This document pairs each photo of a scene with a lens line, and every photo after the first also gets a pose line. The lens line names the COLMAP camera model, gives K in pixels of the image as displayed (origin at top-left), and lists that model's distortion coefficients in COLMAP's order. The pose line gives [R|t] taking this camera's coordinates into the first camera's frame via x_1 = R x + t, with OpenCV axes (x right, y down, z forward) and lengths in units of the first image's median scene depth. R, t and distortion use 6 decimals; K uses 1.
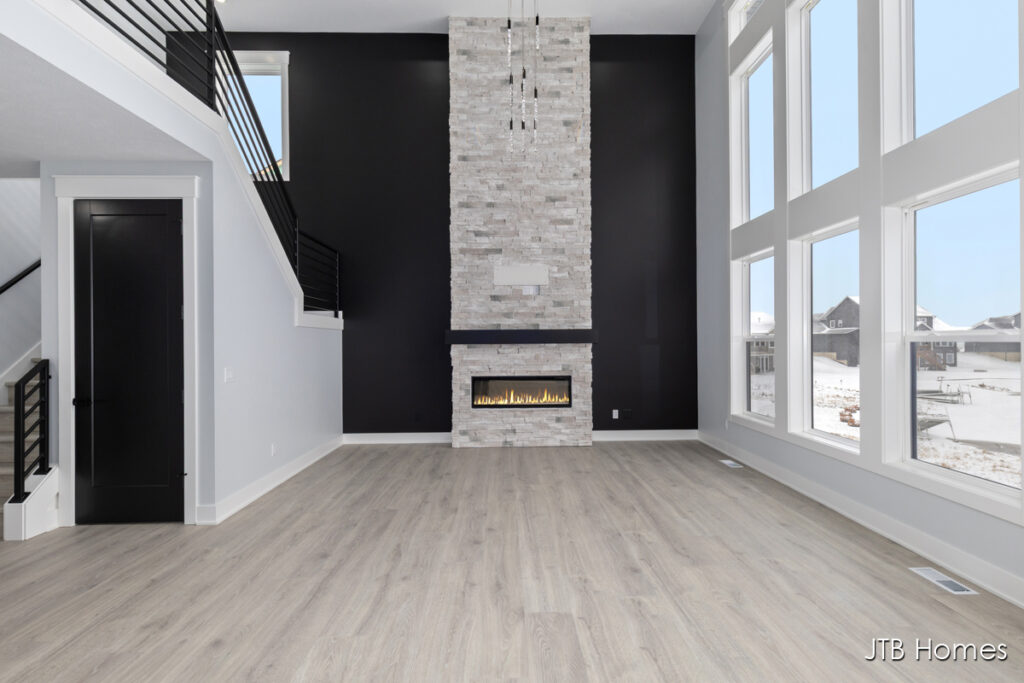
lens RADIAL K [[459.8, 0, 514.1], [0, 459.8, 339.9], [0, 0, 1]] dist [0.003391, 0.000968]
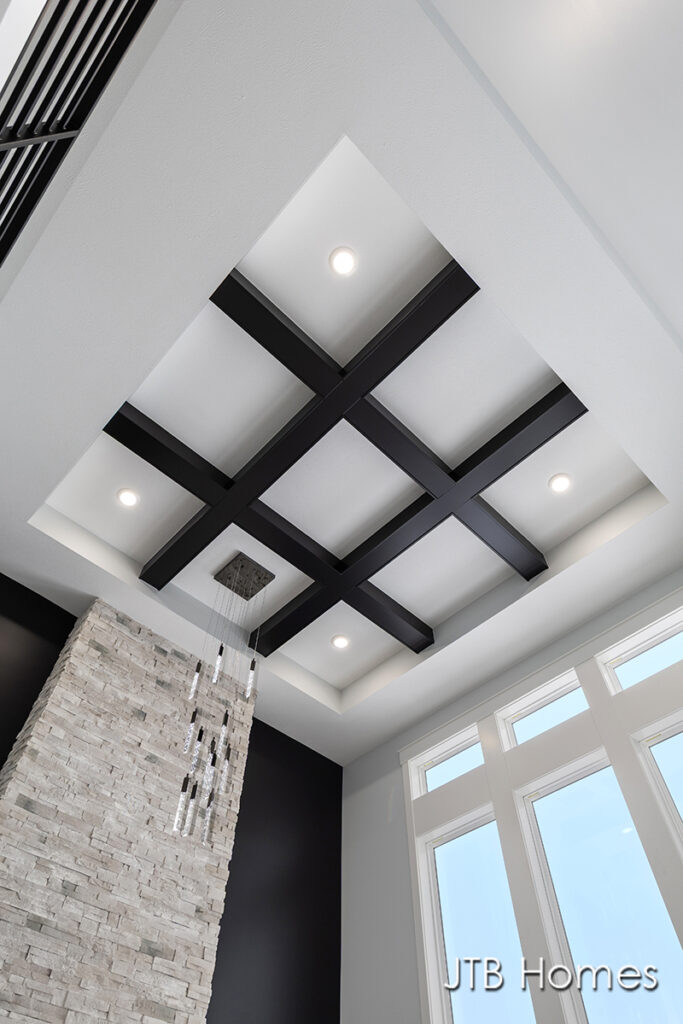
lens RADIAL K [[615.6, 0, 341.5], [0, 615.6, 512.0], [0, 0, 1]] dist [0.005252, -0.000993]
pose [[0.734246, 0.564935, 0.376473, -0.292733], [-0.019316, 0.571707, -0.820230, -0.027355], [-0.678609, 0.594979, 0.430686, 0.280313]]
